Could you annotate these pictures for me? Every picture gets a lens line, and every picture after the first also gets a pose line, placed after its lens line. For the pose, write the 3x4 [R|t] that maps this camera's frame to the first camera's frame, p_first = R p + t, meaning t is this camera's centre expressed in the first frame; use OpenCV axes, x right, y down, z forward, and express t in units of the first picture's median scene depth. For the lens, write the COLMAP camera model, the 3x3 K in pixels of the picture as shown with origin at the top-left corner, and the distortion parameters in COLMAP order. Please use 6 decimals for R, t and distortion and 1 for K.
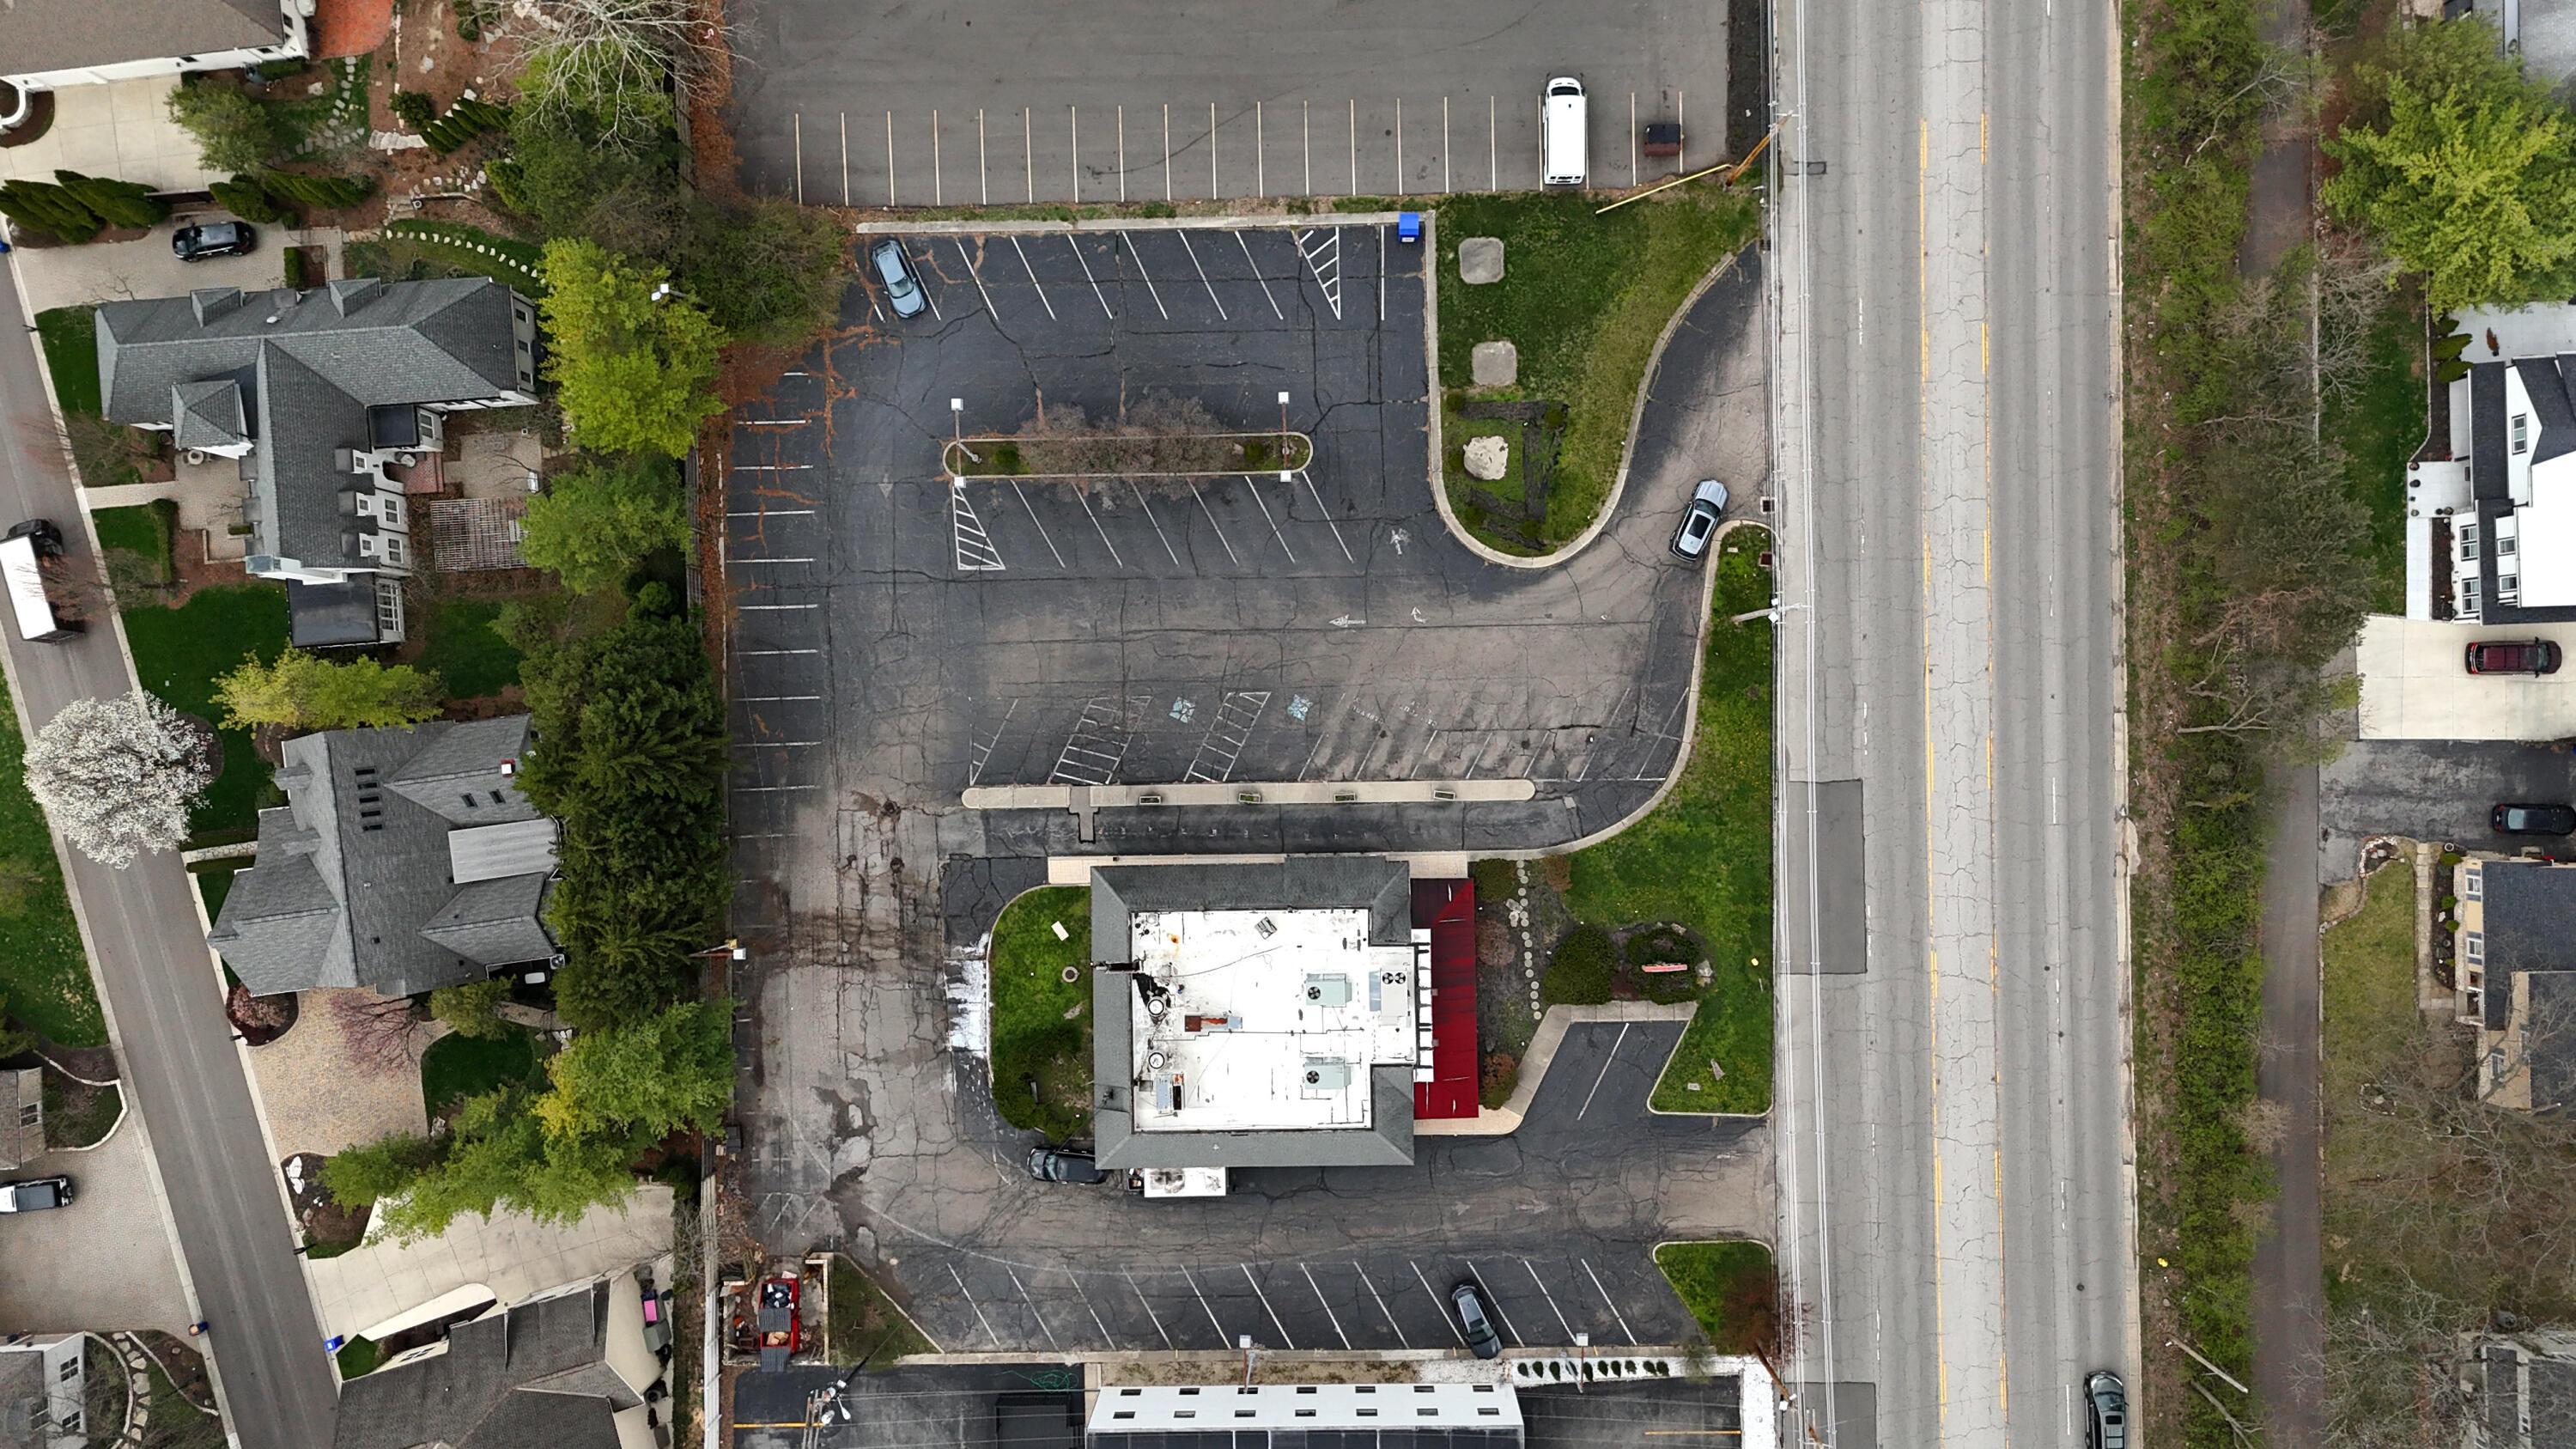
lens RADIAL K [[1877.1, 0, 1293.7], [0, 1877.1, 725.3], [0, 0, 1]] dist [0.114397, -0.153441]
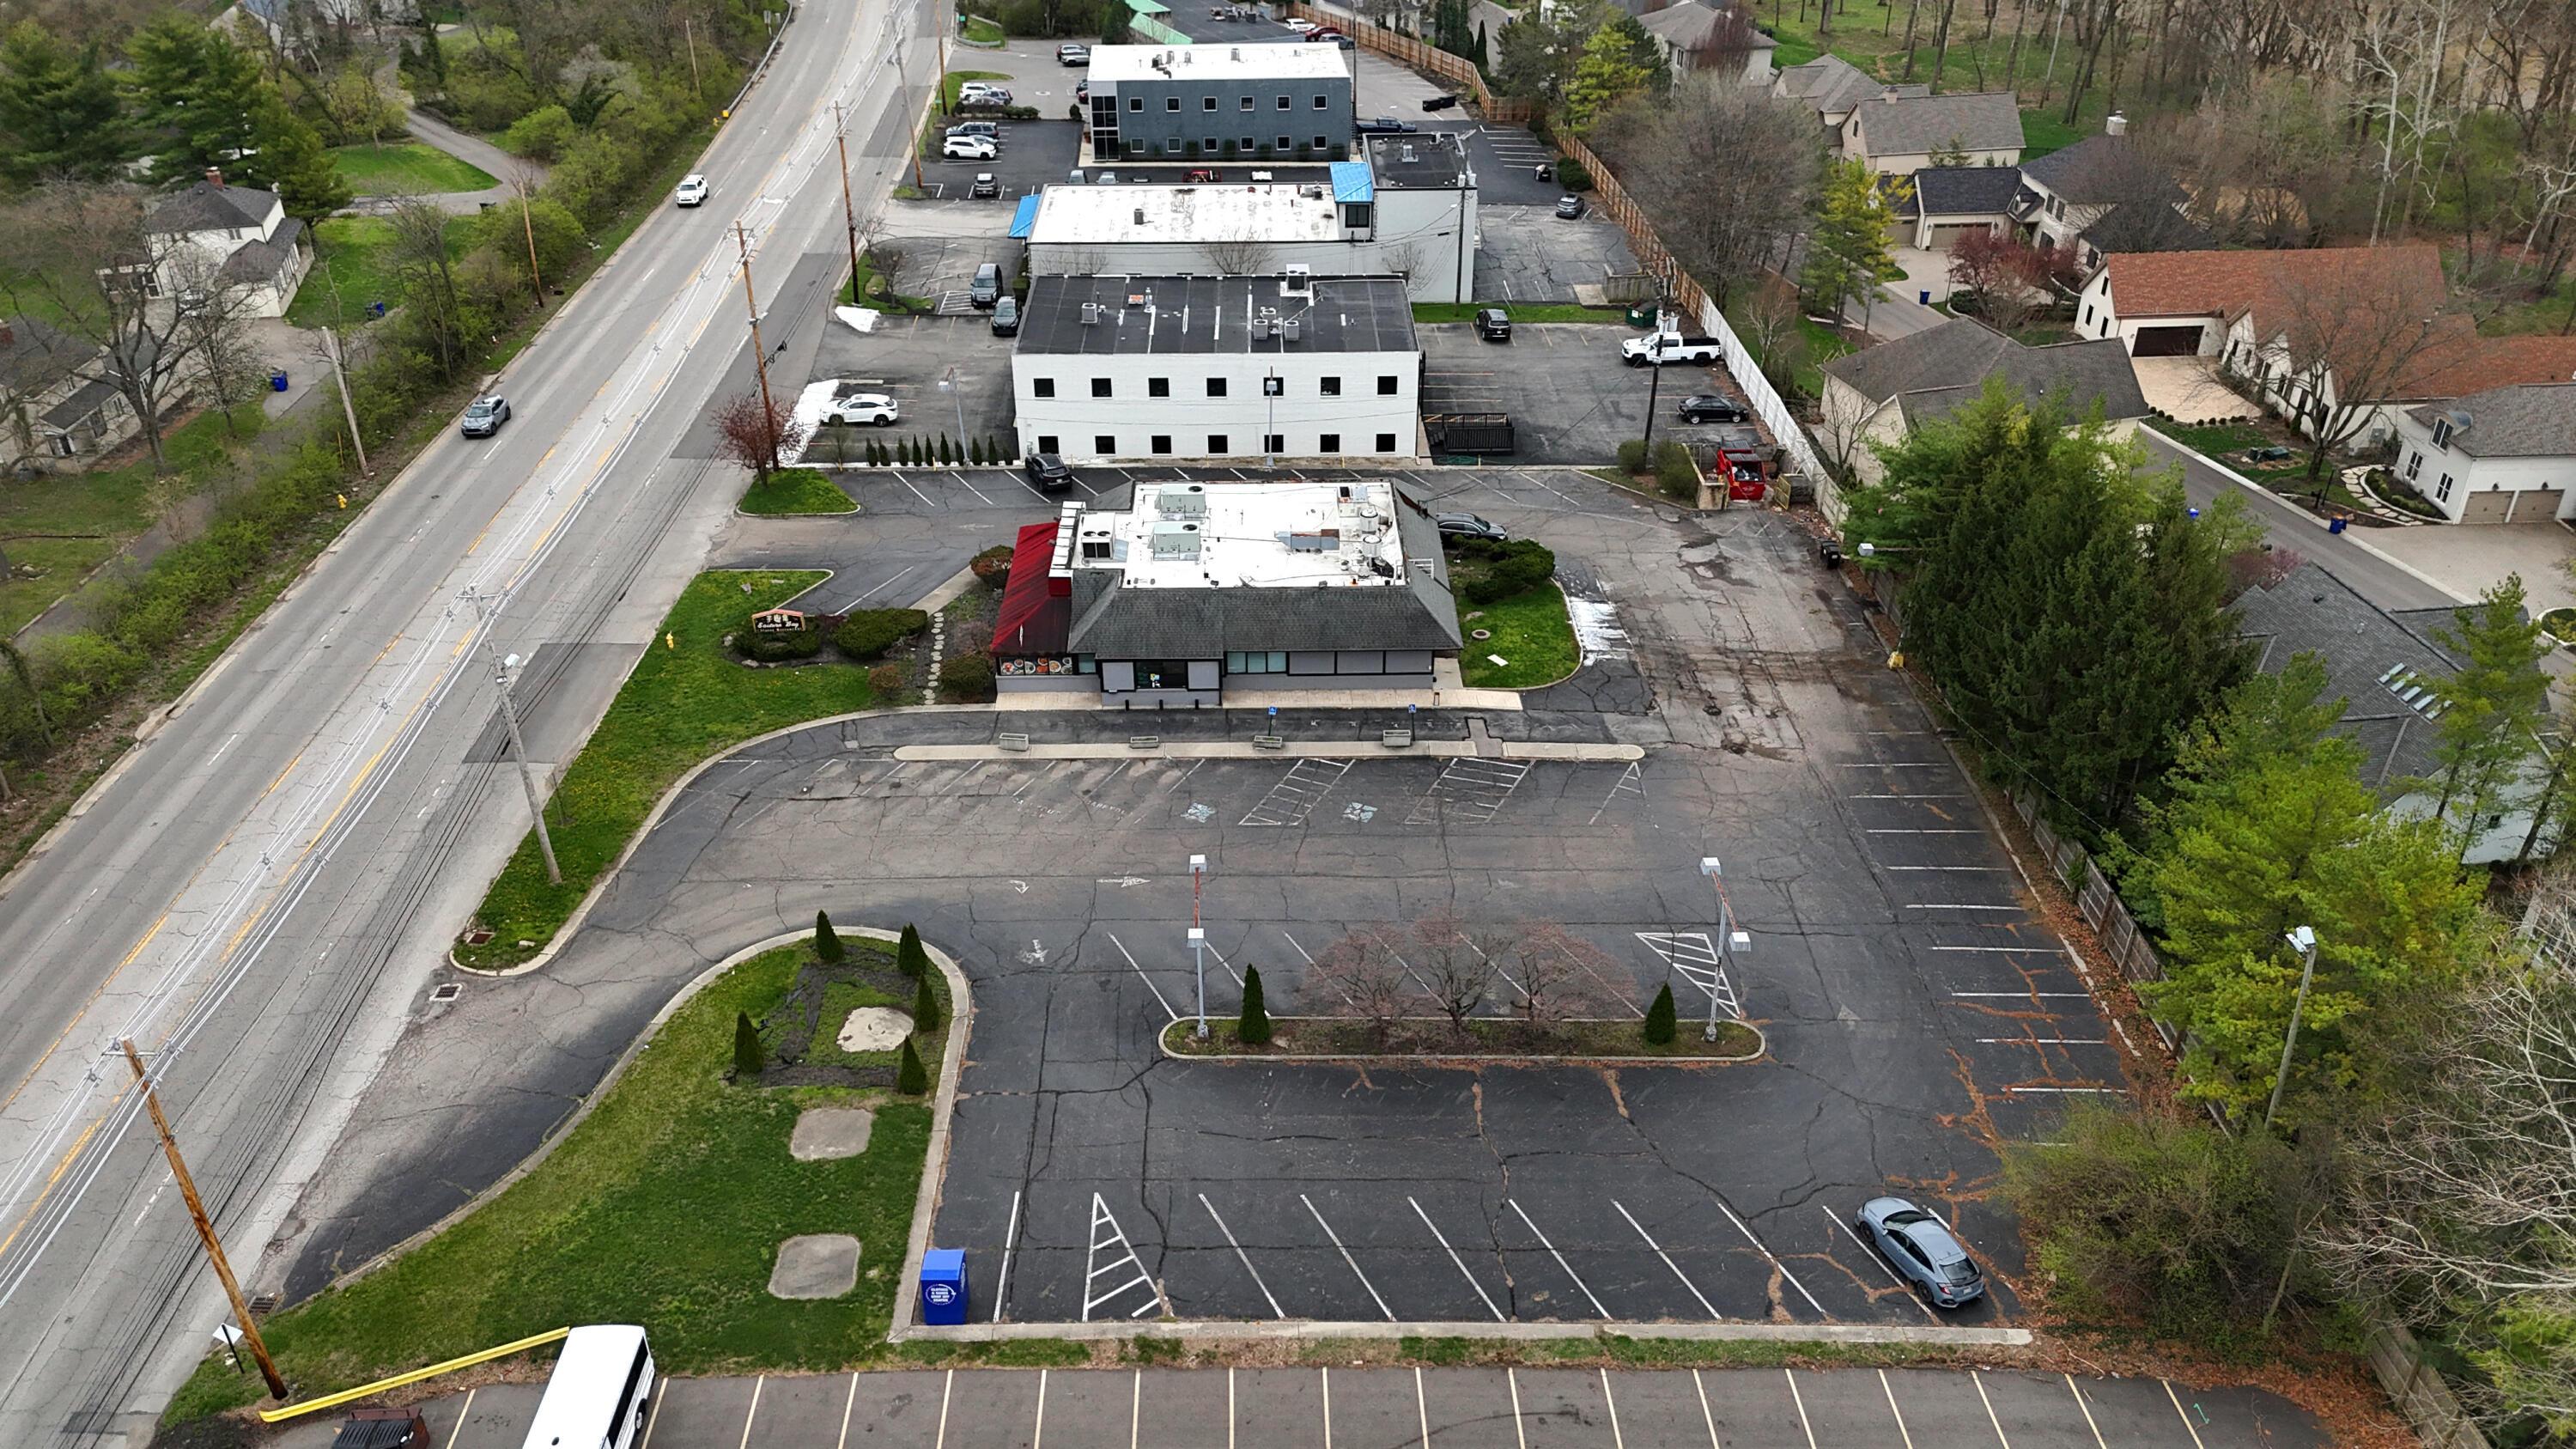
lens RADIAL K [[1876.4, 0, 1288.9], [0, 1876.4, 736.0], [0, 0, 1]] dist [0.092113, -0.097485]
pose [[-0.999840, 0.015458, 0.009002, -0.039045], [-0.000409, -0.522883, 0.852404, -0.615324], [0.017884, 0.852264, 0.522806, 0.596978]]
